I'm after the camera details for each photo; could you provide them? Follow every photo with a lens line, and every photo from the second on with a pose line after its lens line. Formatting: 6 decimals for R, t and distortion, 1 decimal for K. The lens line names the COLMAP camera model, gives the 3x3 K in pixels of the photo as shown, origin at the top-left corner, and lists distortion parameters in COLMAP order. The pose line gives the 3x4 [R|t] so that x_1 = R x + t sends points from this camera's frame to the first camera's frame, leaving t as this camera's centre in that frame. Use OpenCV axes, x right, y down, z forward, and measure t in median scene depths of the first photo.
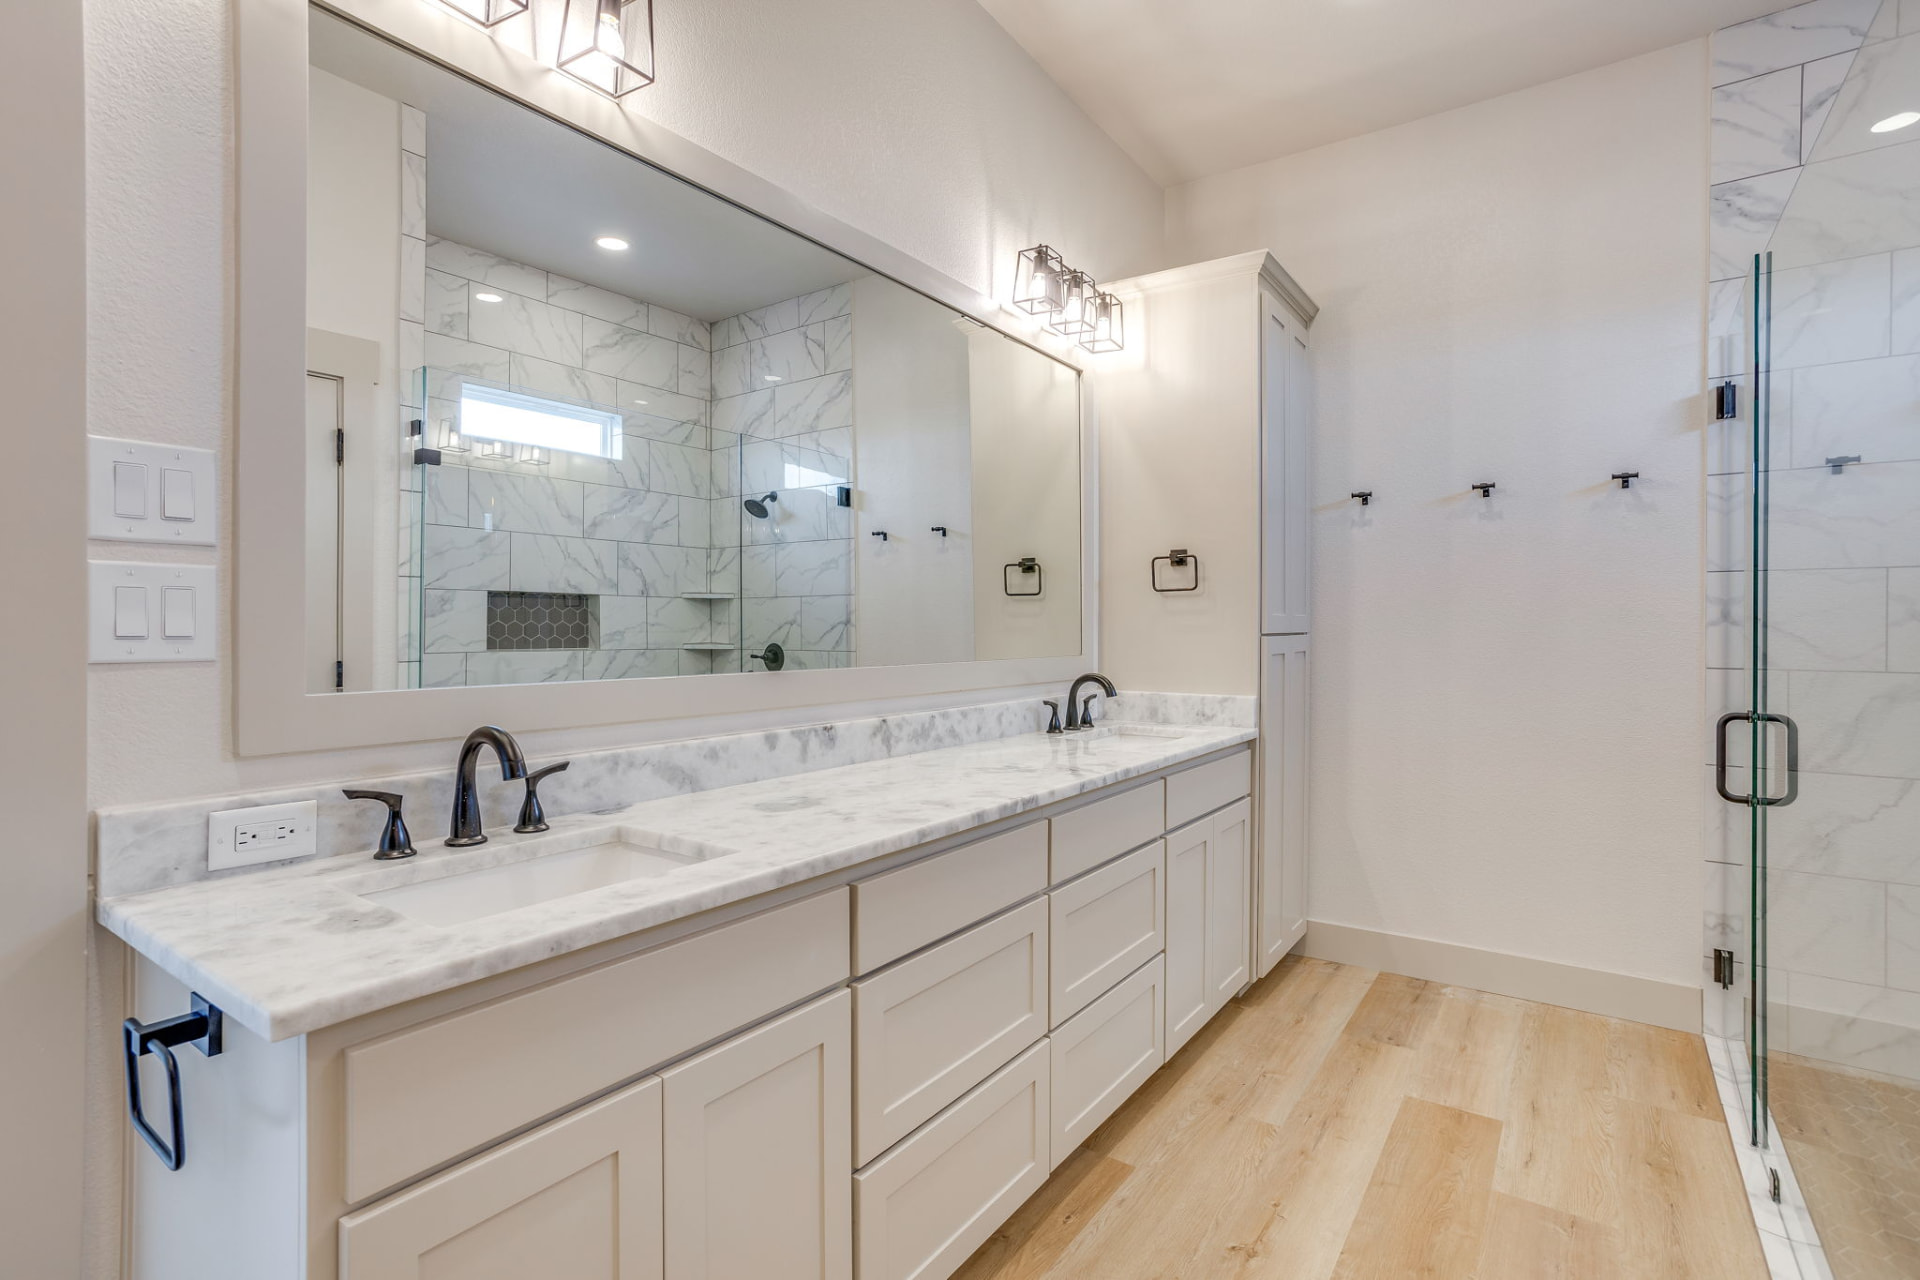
lens RADIAL K [[929.9, 0, 962.6], [0, 929.9, 630.5], [0, 0, 1]] dist [-0.055620, 0.038316]
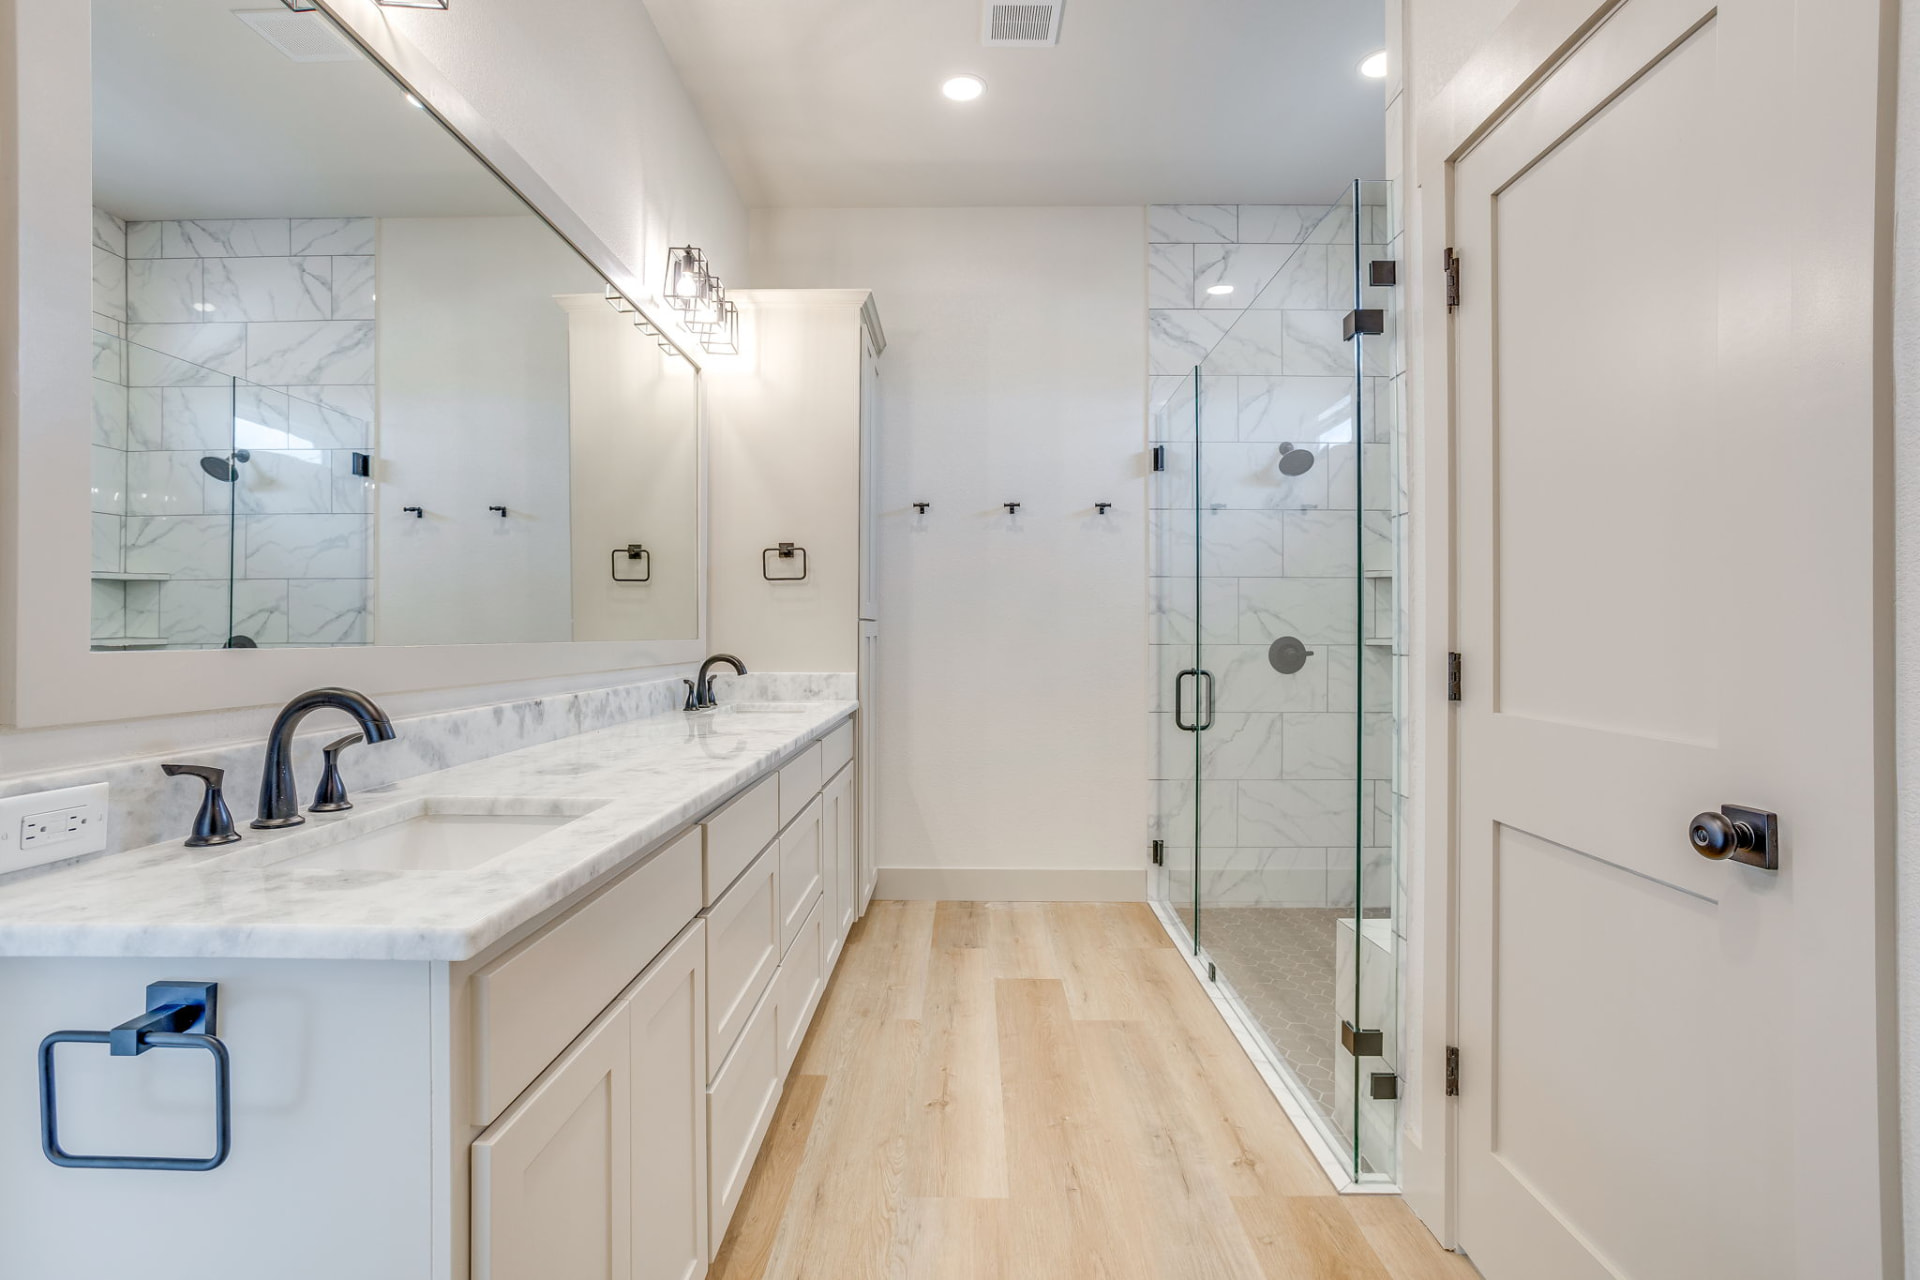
lens RADIAL K [[929.9, 0, 962.6], [0, 929.9, 630.5], [0, 0, 1]] dist [-0.055620, 0.038316]
pose [[0.829747, 0.000995, 0.558139, -0.234716], [0.001574, 0.999990, -0.004123, 0.024957], [-0.558137, 0.004299, 0.829738, -0.040037]]
